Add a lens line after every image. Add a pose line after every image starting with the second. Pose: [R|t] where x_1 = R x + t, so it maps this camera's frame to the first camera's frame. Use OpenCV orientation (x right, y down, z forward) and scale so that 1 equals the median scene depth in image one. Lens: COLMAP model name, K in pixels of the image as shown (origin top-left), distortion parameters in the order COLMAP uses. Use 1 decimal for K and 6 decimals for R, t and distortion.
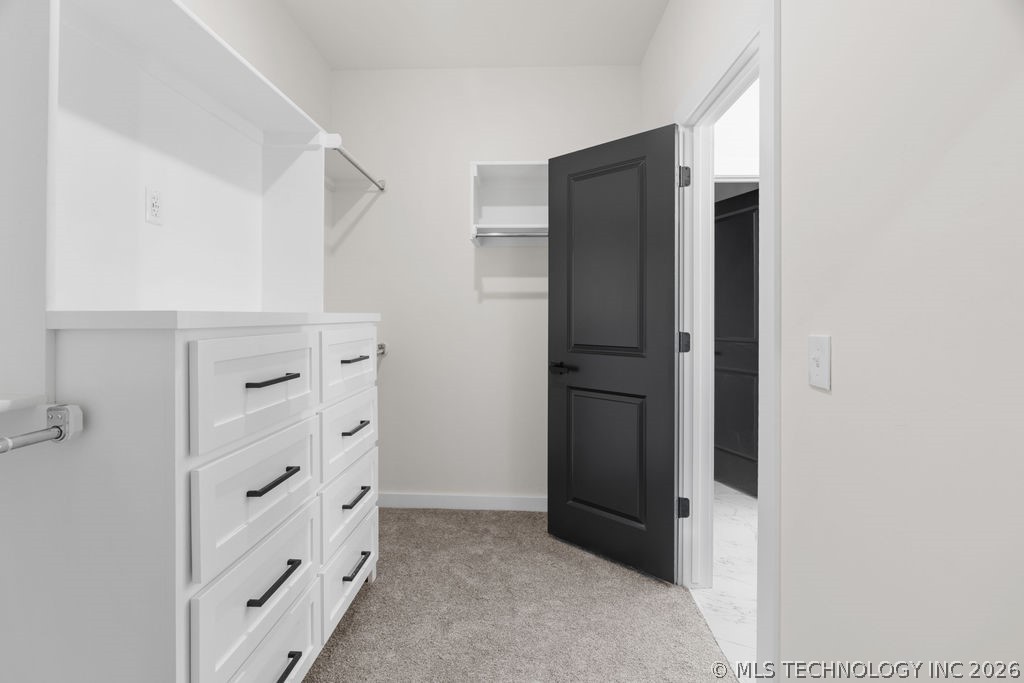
lens RADIAL K [[474.9, 0, 516.1], [0, 474.9, 315.7], [0, 0, 1]] dist [-0.007082, -0.000262]
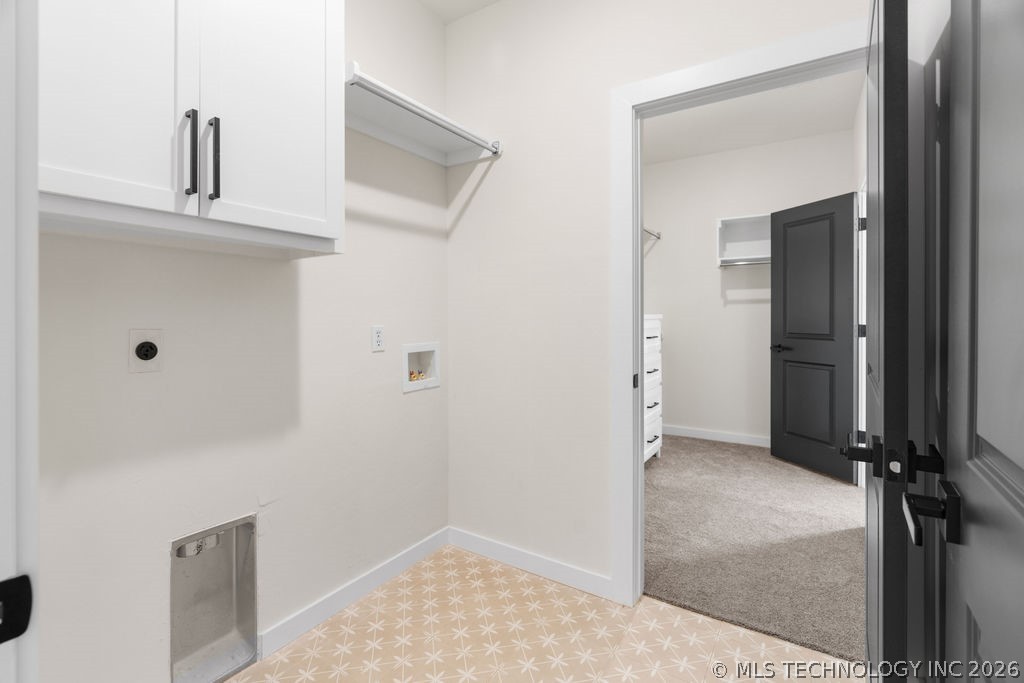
lens RADIAL K [[470.9, 0, 514.0], [0, 470.9, 322.6], [0, 0, 1]] dist [-0.003418, -0.000111]
pose [[0.860193, -0.000617, -0.509969, 0.131353], [0.007101, 0.999917, 0.010767, 0.003635], [0.509920, -0.012883, 0.860125, -0.754862]]
